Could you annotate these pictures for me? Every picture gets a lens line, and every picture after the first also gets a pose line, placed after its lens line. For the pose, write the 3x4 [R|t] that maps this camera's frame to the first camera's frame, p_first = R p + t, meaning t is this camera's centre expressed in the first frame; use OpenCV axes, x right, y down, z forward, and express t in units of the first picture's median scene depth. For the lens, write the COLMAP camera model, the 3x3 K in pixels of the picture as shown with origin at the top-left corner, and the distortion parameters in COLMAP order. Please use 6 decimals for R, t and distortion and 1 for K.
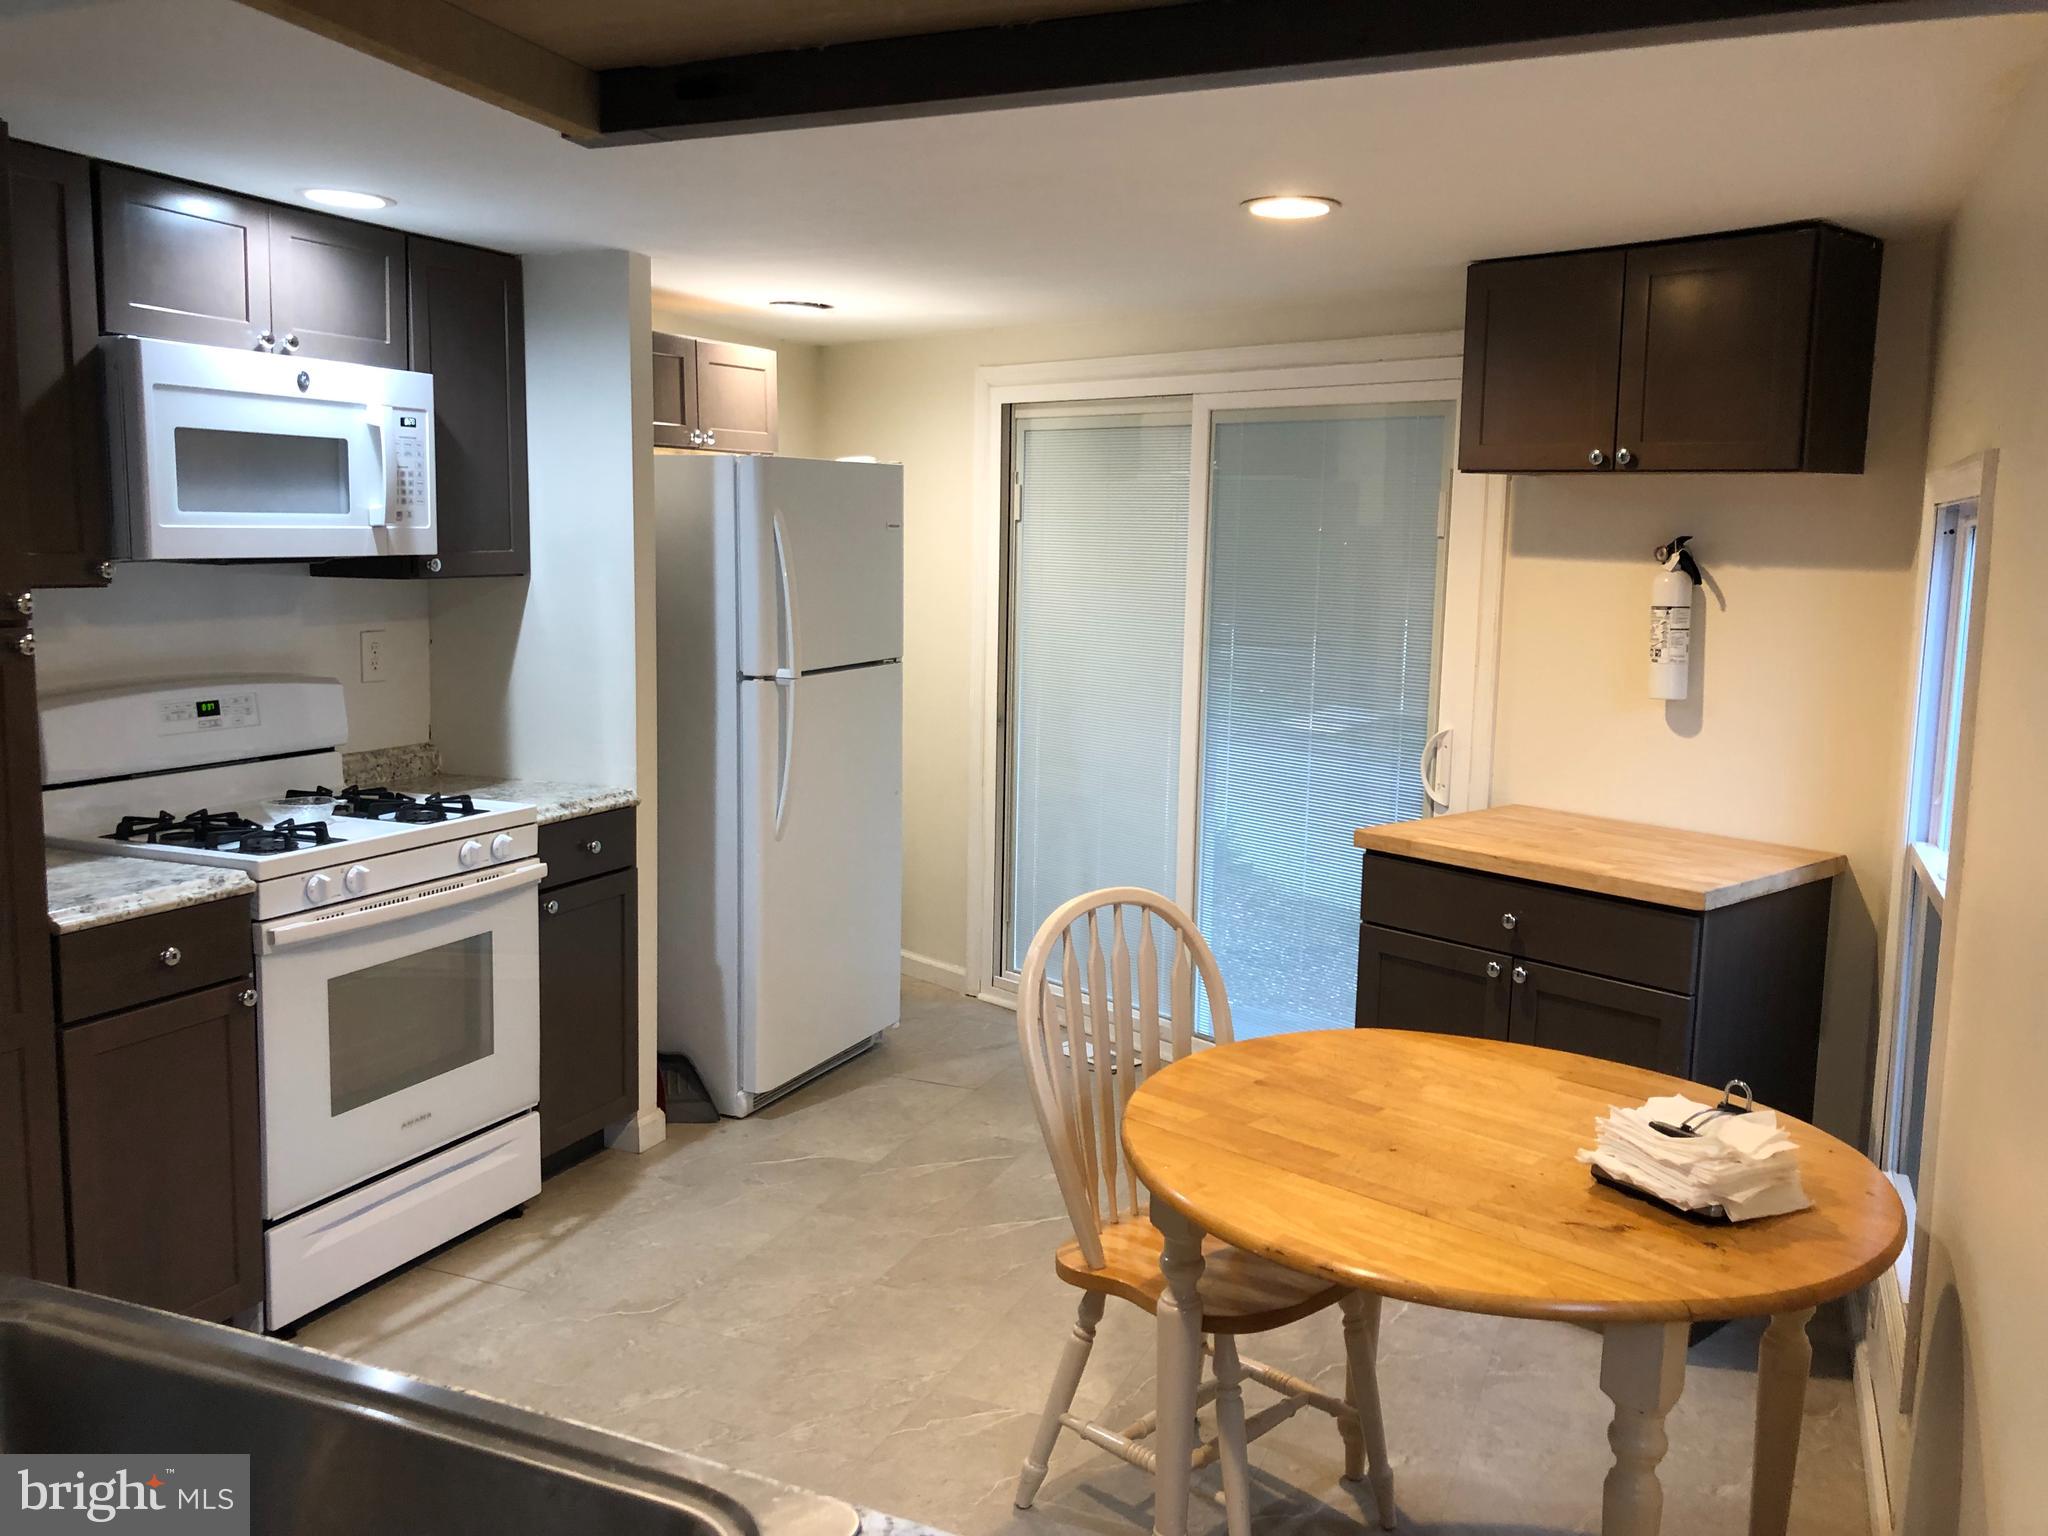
lens RADIAL K [[1693.1, 0, 1024.0], [0, 1693.1, 768.0], [0, 0, 1]] dist [0.081430, -0.162601]
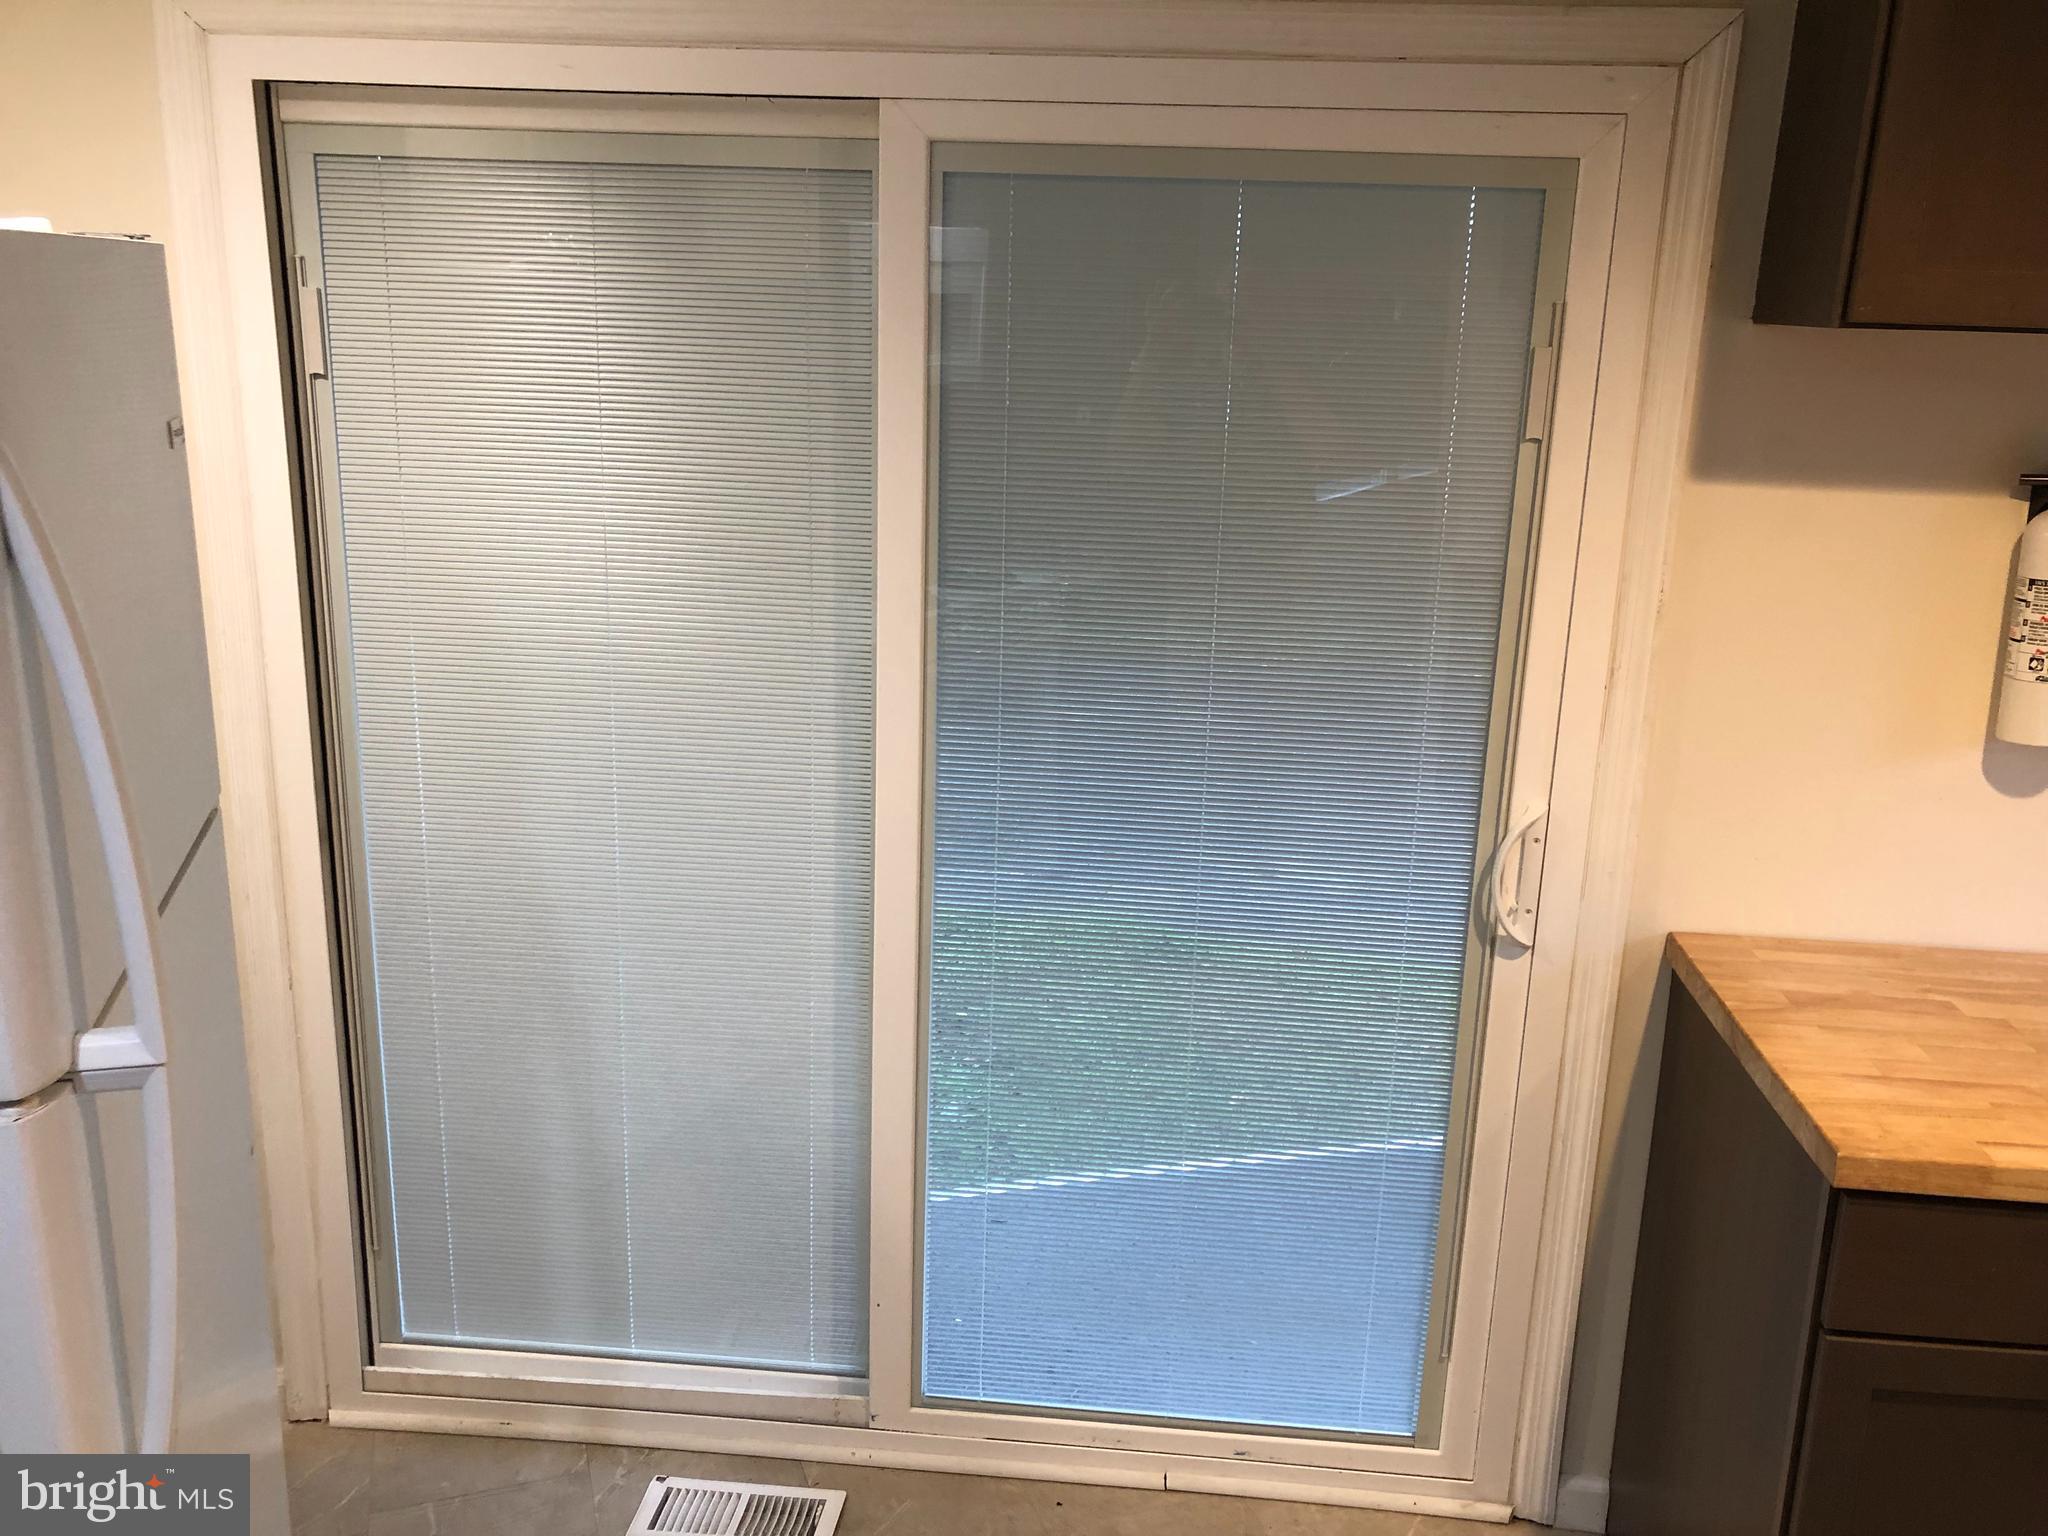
lens RADIAL K [[1692.5, 0, 1031.8], [0, 1692.5, 762.2], [0, 0, 1]] dist [0.011101, -0.010219]
pose [[0.739615, -0.170554, 0.651061, -0.229841], [0.079546, 0.982730, 0.167074, -0.153484], [-0.668313, -0.071782, 0.740409, 0.803042]]
